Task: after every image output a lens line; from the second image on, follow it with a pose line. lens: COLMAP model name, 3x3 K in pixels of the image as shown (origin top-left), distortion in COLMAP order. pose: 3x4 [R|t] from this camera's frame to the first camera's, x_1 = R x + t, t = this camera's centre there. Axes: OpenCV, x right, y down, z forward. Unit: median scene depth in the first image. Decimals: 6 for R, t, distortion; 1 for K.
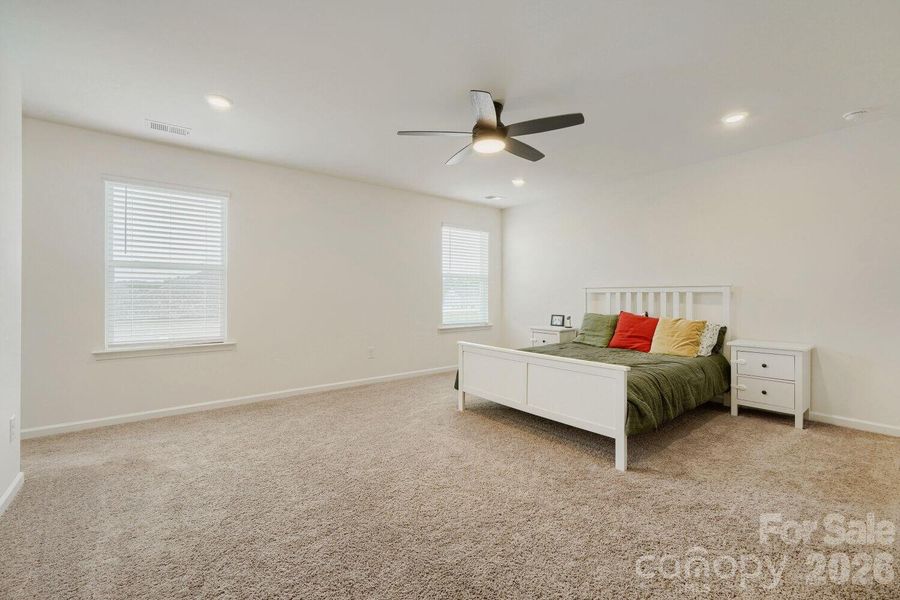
lens RADIAL K [[385.5, 0, 457.4], [0, 385.5, 293.3], [0, 0, 1]] dist [-0.014391, 0.000037]
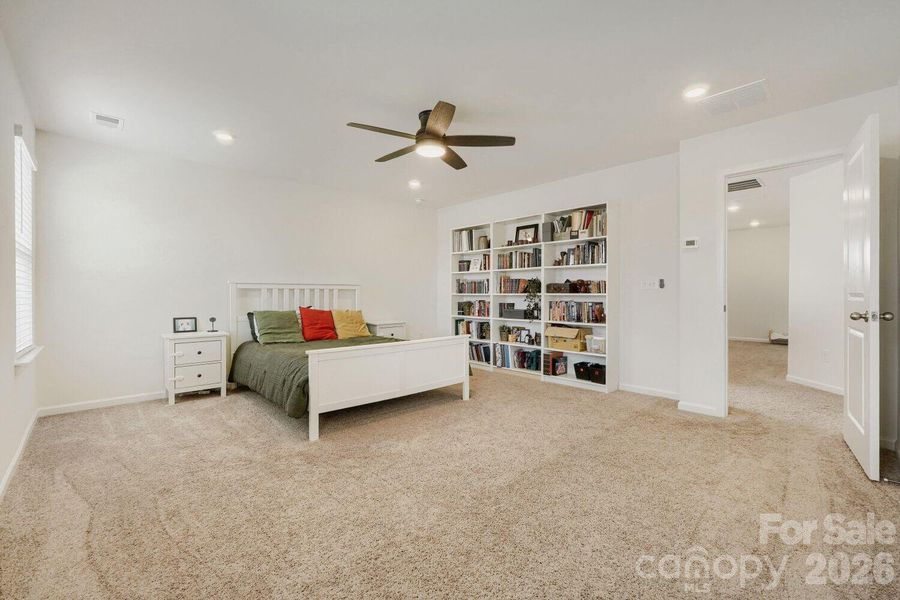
lens RADIAL K [[385.5, 0, 457.4], [0, 385.5, 293.3], [0, 0, 1]] dist [-0.014391, 0.000037]
pose [[-0.083694, -0.015624, 0.996369, -0.602506], [-0.010773, 0.999833, 0.014773, -0.009821], [-0.996433, -0.009498, -0.083848, 0.588105]]
